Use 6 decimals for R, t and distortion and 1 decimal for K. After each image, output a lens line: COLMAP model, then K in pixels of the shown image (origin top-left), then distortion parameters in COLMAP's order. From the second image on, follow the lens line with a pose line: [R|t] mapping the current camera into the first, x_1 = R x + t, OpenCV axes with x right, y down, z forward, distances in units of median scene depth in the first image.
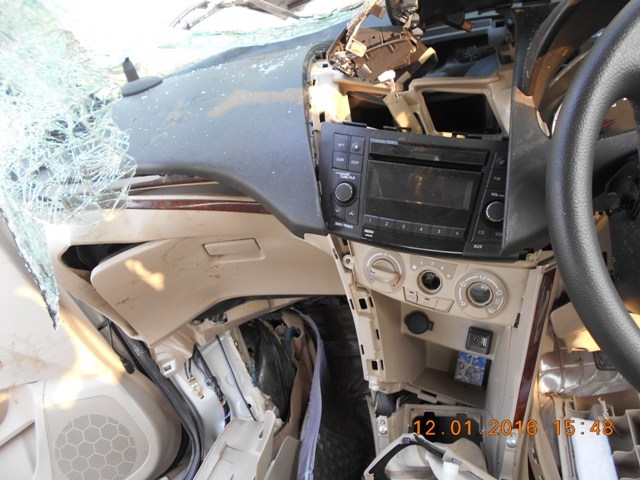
lens RADIAL K [[506.0, 0, 313.1], [0, 506.0, 230.0], [0, 0, 1]] dist [-0.007056, -0.002867]
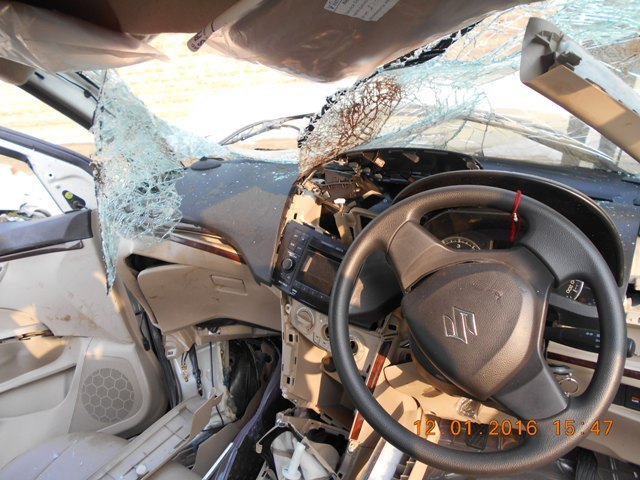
lens RADIAL K [[506.0, 0, 313.1], [0, 506.0, 230.0], [0, 0, 1]] dist [-0.007056, -0.002867]
pose [[0.955344, 0.246129, -0.163517, 0.308181], [-0.264975, 0.958479, -0.105383, -0.022402], [0.130790, 0.144005, 0.980896, -0.504320]]
